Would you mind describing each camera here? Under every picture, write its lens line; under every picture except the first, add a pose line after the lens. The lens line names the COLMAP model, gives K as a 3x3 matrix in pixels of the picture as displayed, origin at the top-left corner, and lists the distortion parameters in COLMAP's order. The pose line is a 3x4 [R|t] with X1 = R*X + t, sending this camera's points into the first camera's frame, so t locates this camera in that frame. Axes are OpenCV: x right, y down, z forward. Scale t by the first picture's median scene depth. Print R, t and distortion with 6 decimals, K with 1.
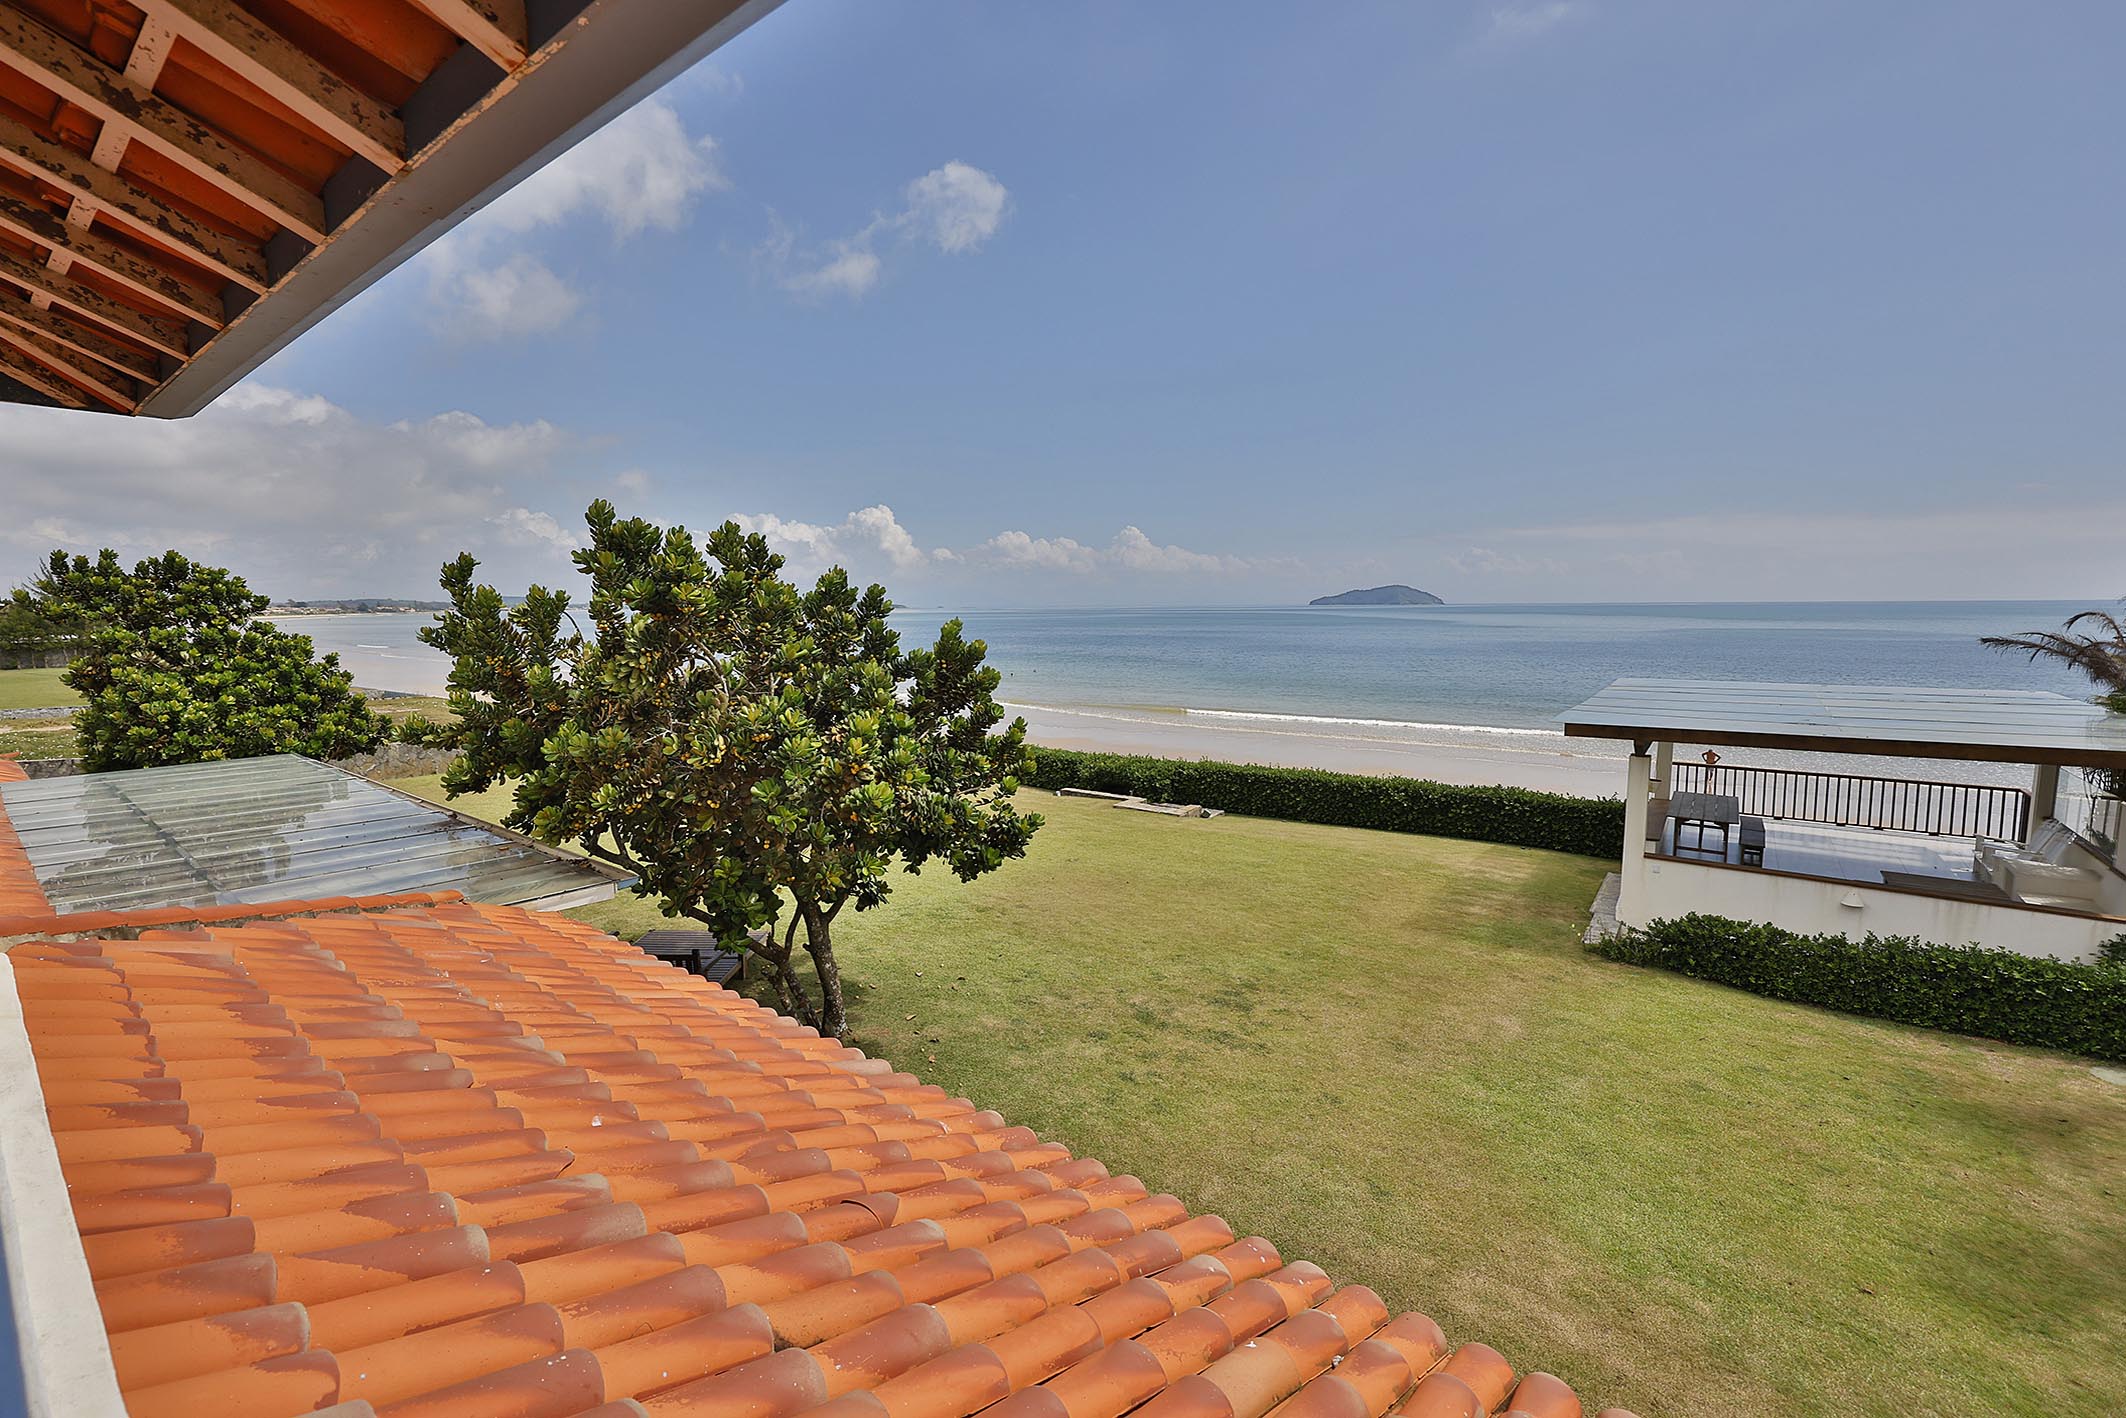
lens RADIAL K [[901.8, 0, 1036.4], [0, 901.8, 709.7], [0, 0, 1]] dist [-0.003667, 0.000559]
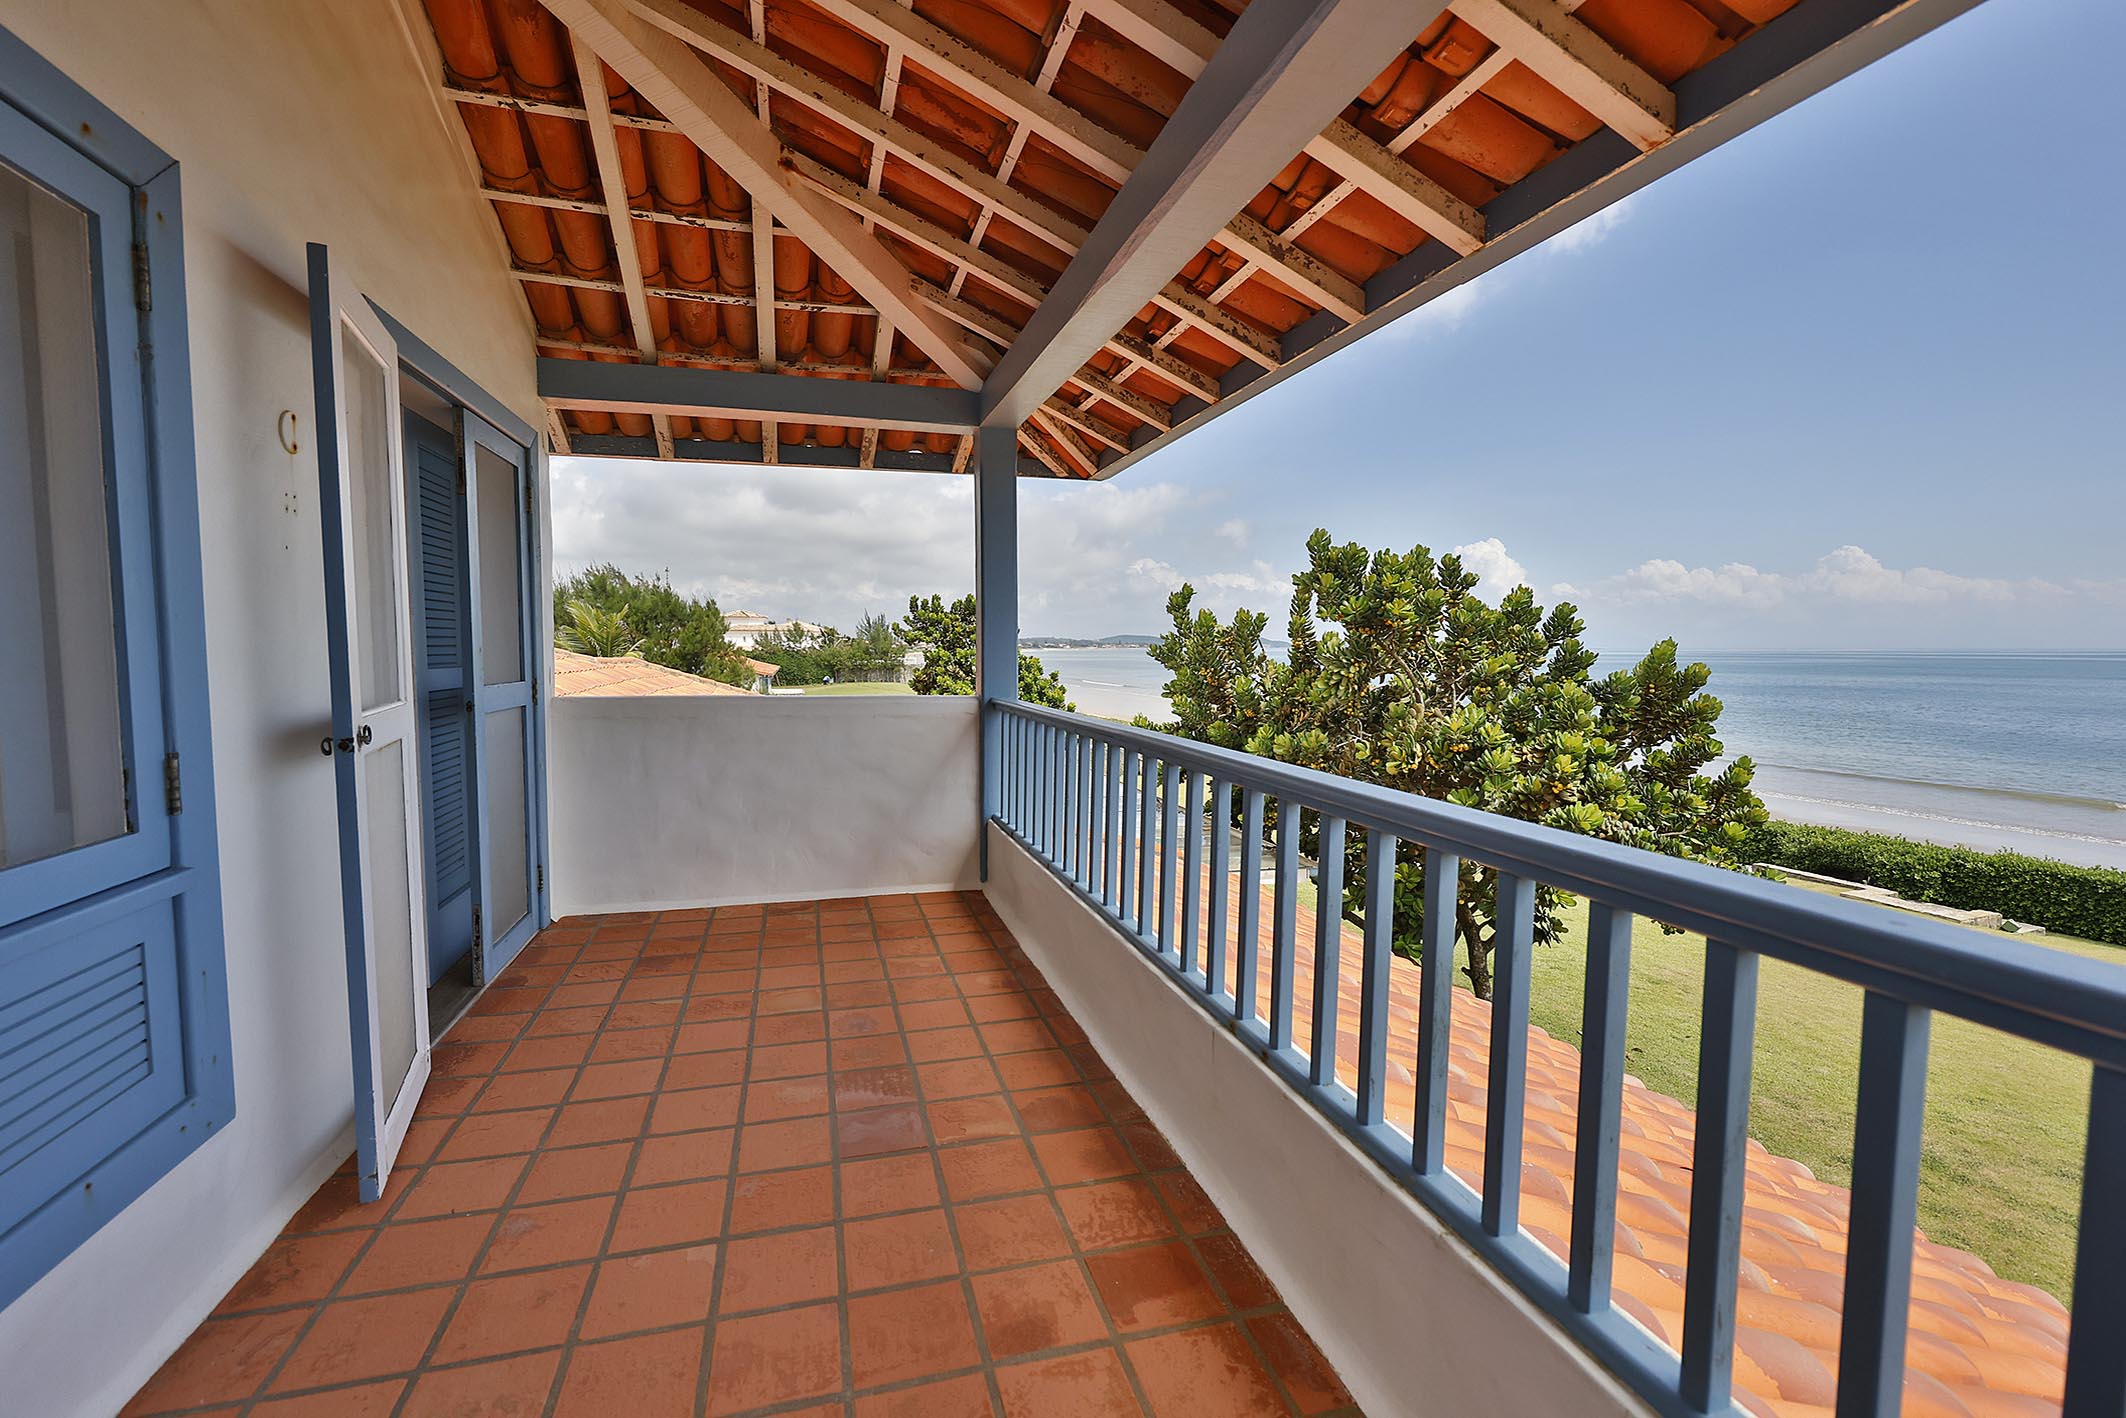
lens RADIAL K [[901.8, 0, 1036.4], [0, 901.8, 709.7], [0, 0, 1]] dist [-0.003667, 0.000559]
pose [[0.813457, 0.045078, -0.579875, -0.085667], [-0.071762, 0.997153, -0.023152, 0.037976], [0.577180, 0.060446, 0.814376, -0.097718]]
